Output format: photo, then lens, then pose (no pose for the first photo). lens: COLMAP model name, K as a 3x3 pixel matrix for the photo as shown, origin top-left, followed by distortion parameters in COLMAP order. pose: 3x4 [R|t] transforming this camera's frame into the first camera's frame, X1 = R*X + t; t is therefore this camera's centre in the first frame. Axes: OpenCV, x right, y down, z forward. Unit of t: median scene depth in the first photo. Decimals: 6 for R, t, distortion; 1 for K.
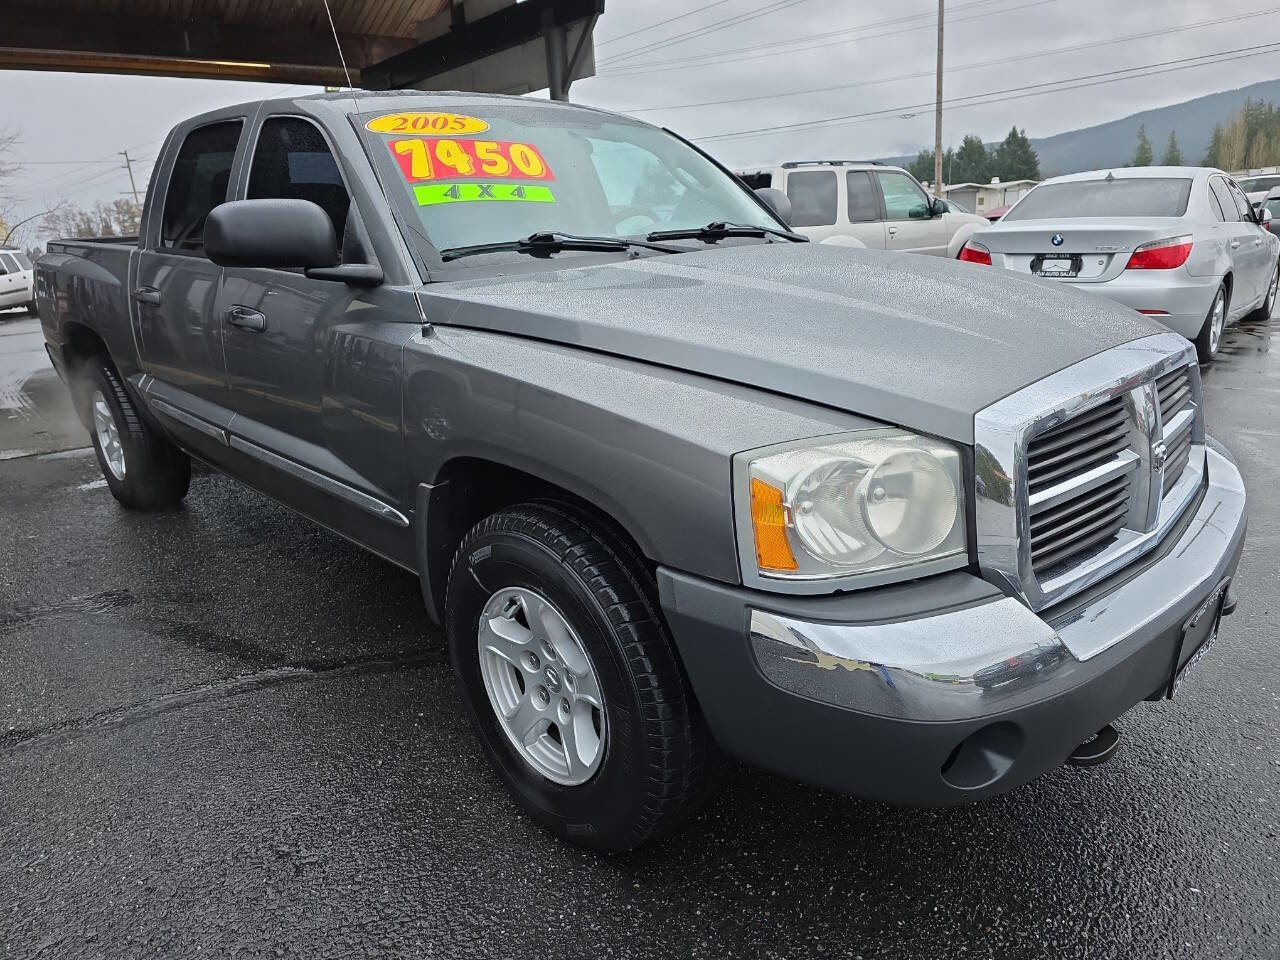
lens RADIAL K [[917.5, 0, 643.0], [0, 917.5, 461.7], [0, 0, 1]] dist [0.037921, -0.035185]
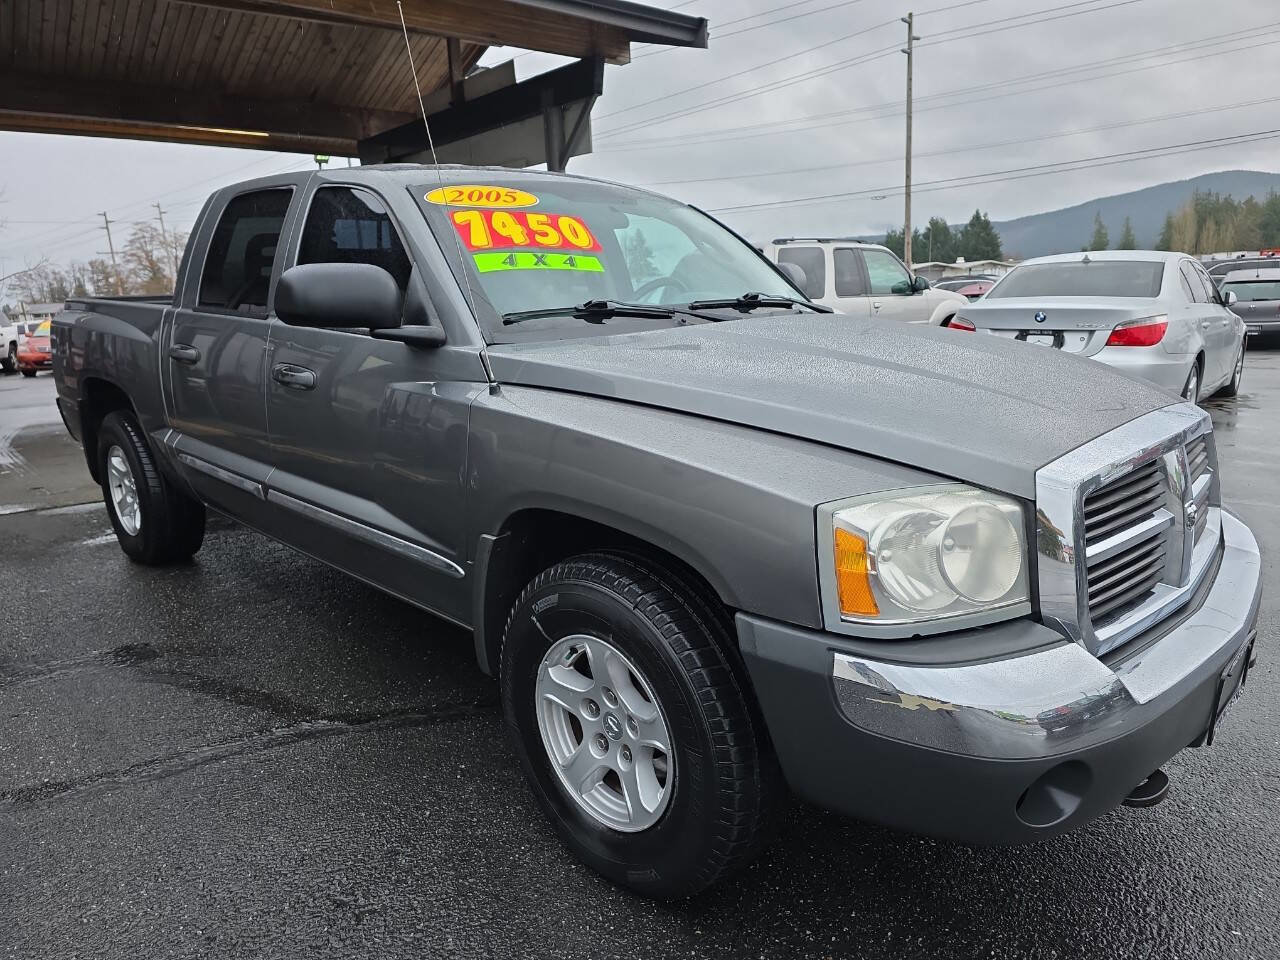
lens RADIAL K [[917.5, 0, 643.0], [0, 917.5, 461.7], [0, 0, 1]] dist [0.037921, -0.035185]
pose [[0.999303, 0.014032, 0.034587, -0.089840], [-0.011479, 0.997271, -0.072937, 0.013519], [-0.035516, 0.072489, 0.996737, -0.041804]]
